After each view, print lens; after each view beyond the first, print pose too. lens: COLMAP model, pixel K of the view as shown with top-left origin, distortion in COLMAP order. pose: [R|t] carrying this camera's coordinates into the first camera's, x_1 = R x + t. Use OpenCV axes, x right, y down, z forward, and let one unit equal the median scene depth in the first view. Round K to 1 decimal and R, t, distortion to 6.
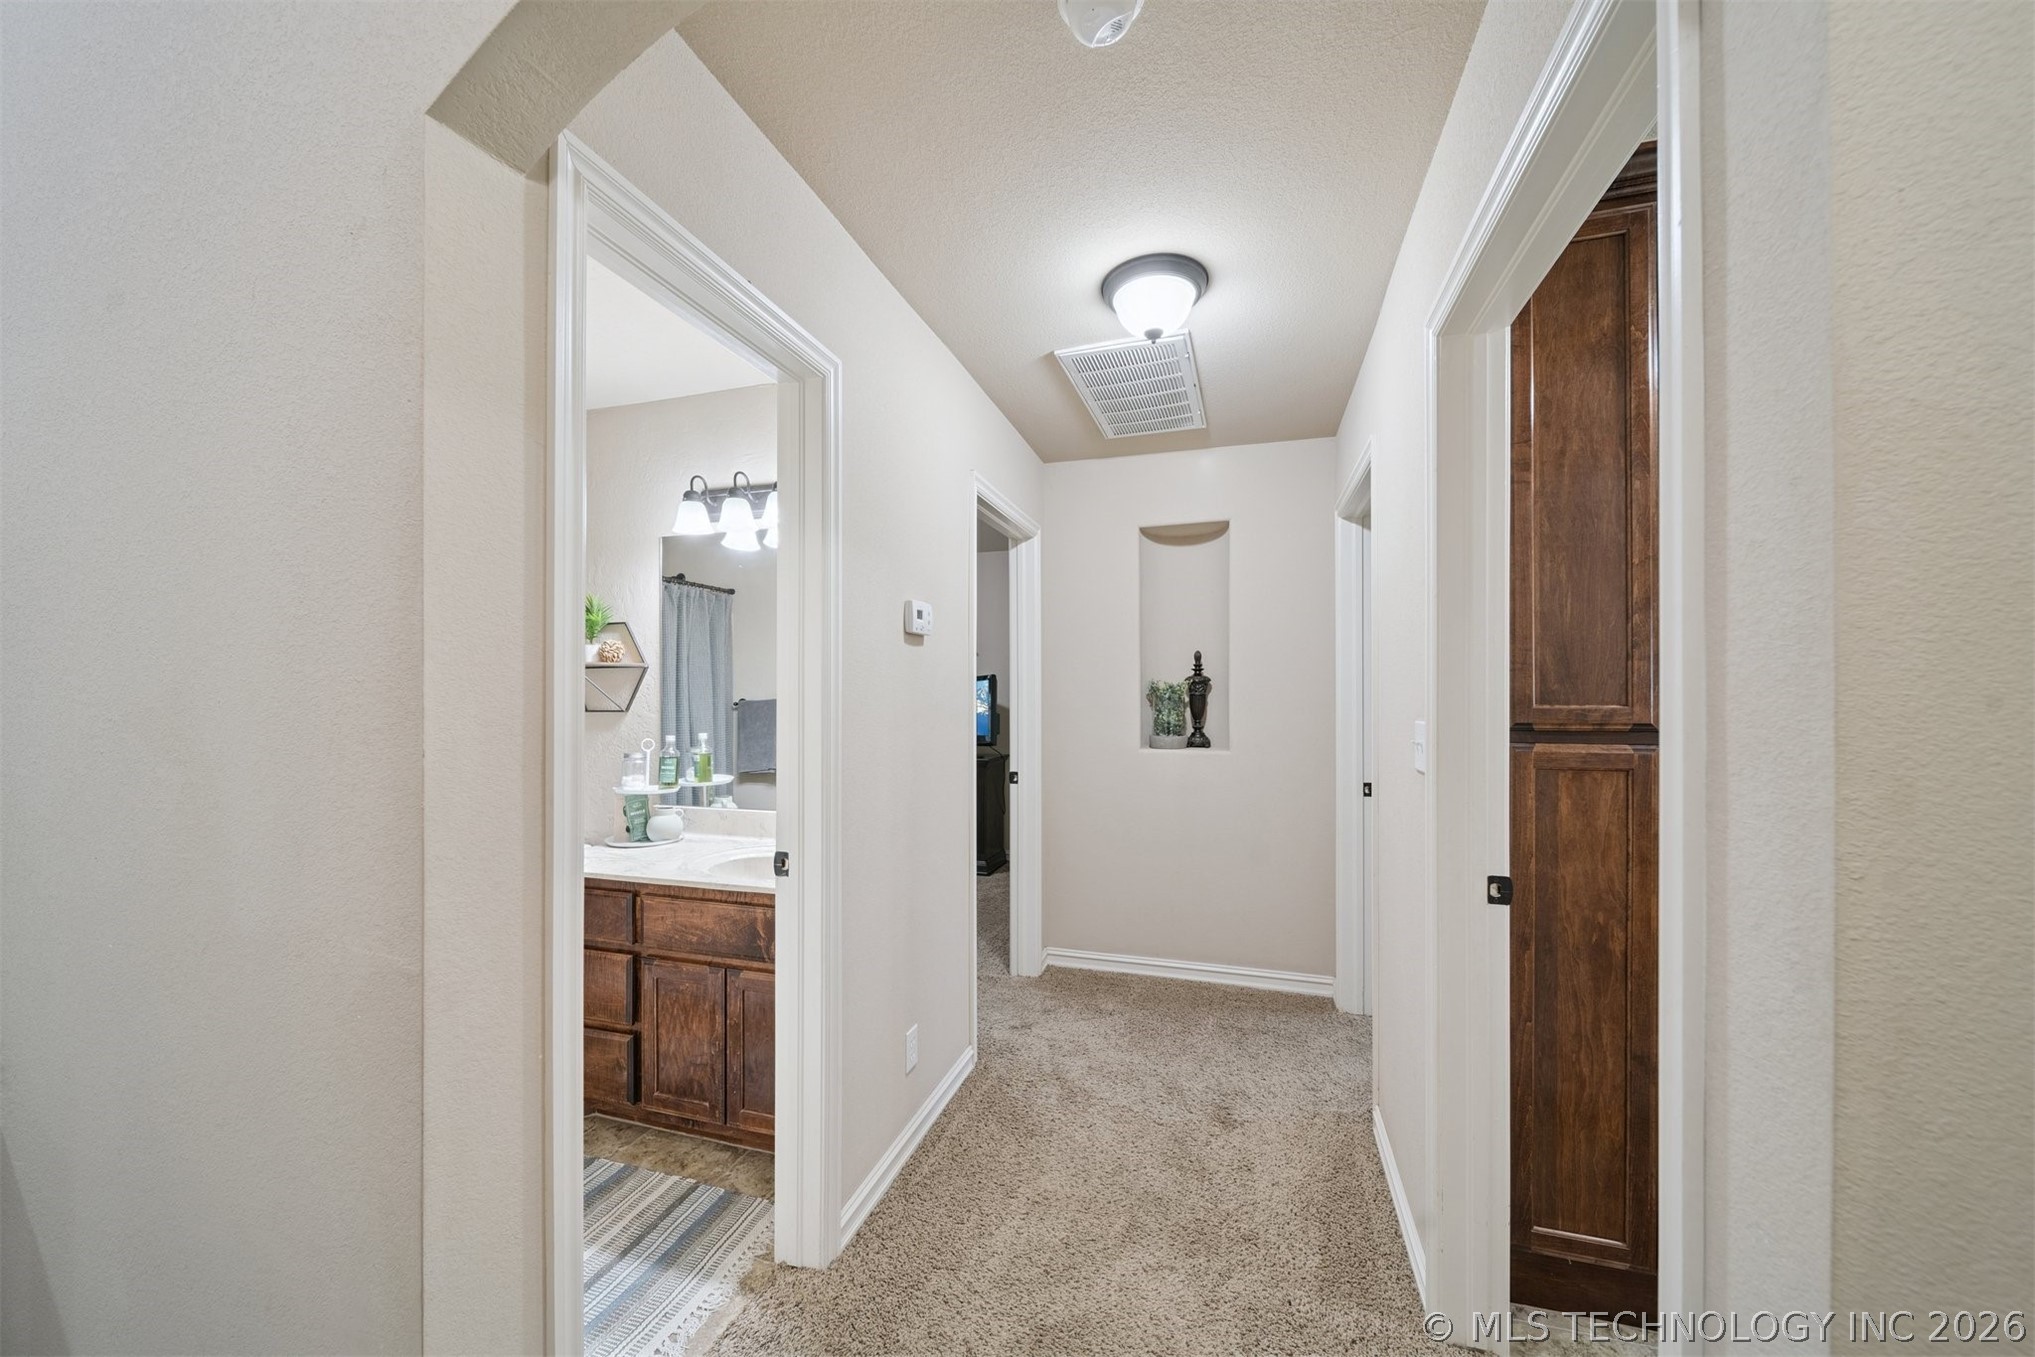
lens RADIAL K [[715.6, 0, 1023.9], [0, 715.6, 696.3], [0, 0, 1]] dist [0.000015, -0.000034]
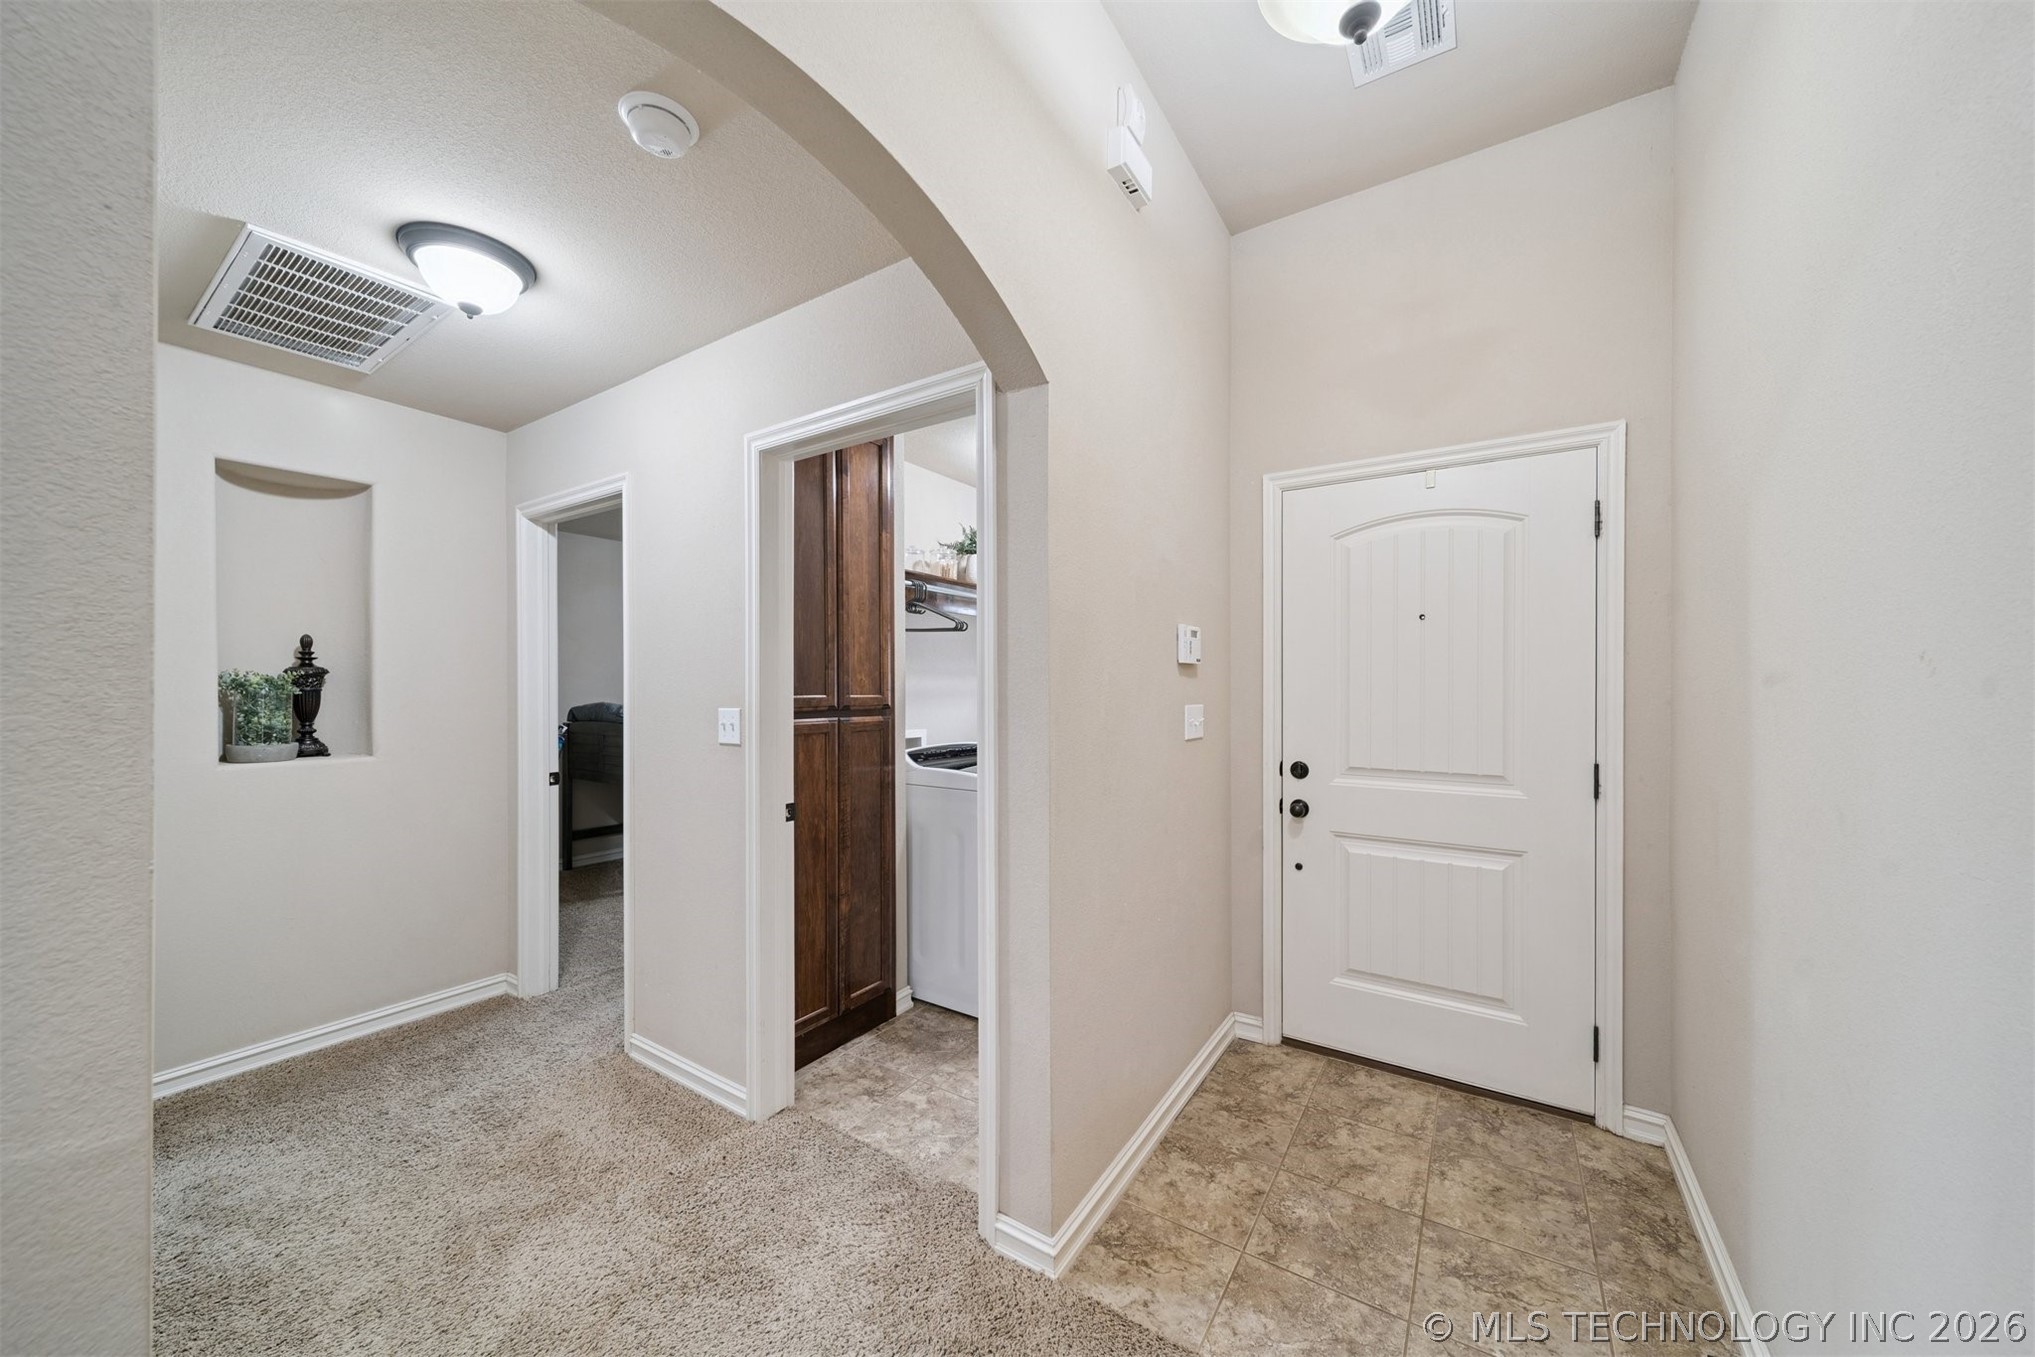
lens RADIAL K [[720.7, 0, 1025.0], [0, 720.7, 690.4], [0, 0, 1]] dist [0.001484, 0.000010]
pose [[0.277968, -0.002279, 0.960588, -0.358860], [0.003541, 0.999993, 0.001348, -0.000136], [-0.960584, 0.003027, 0.277974, 0.025399]]
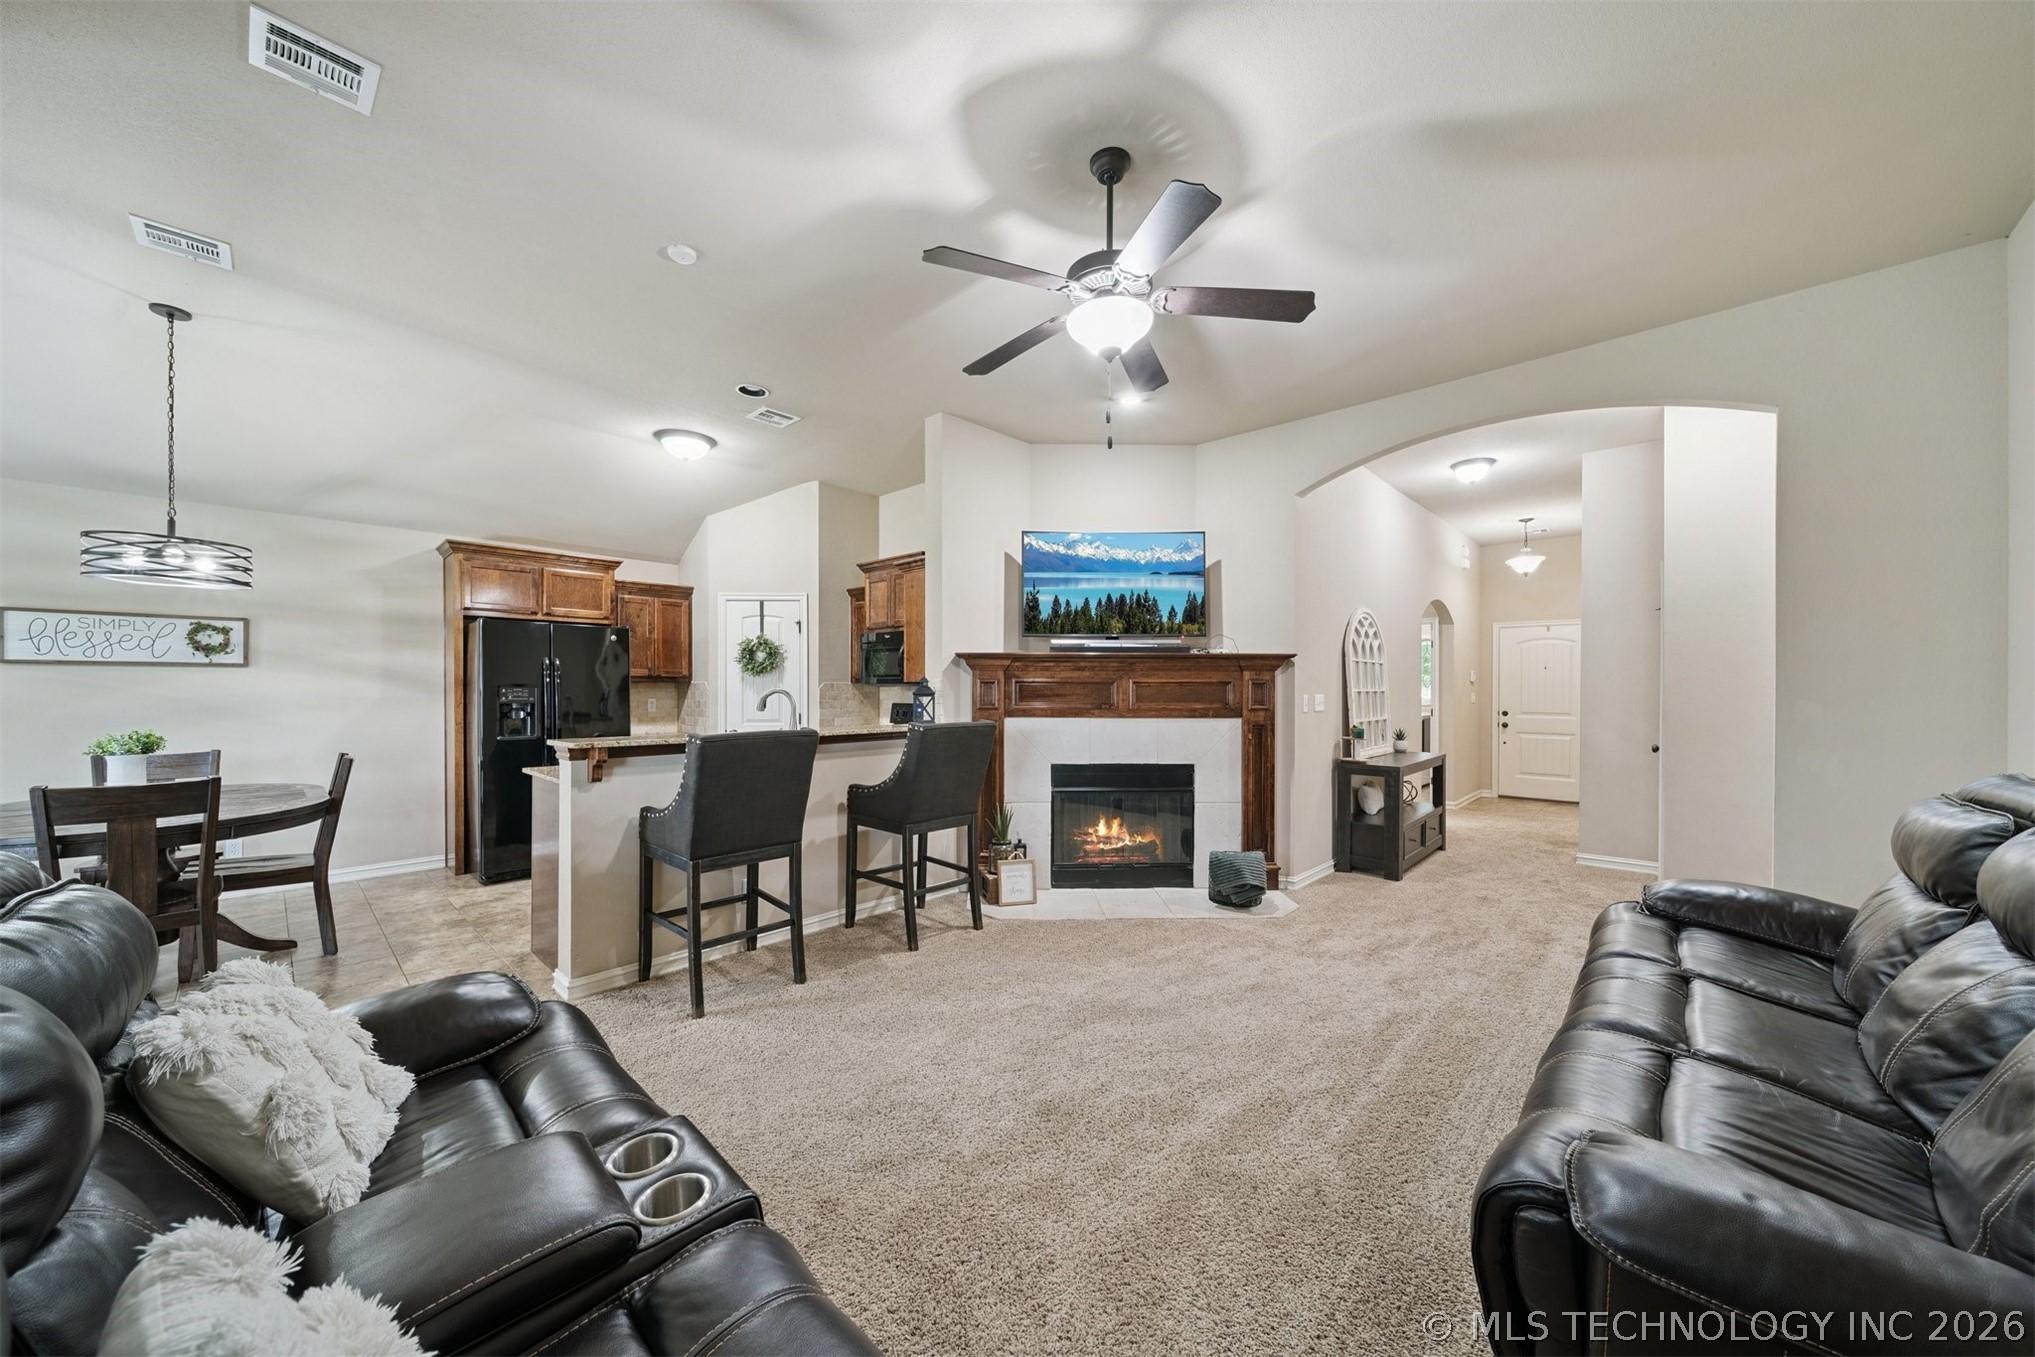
lens RADIAL K [[720.7, 0, 1025.0], [0, 720.7, 690.4], [0, 0, 1]] dist [0.001484, 0.000010]
pose [[0.440302, -0.000187, 0.897850, -6.277839], [-0.001656, 0.999998, 0.001020, 0.017859], [-0.897848, -0.001936, 0.440301, 0.918882]]
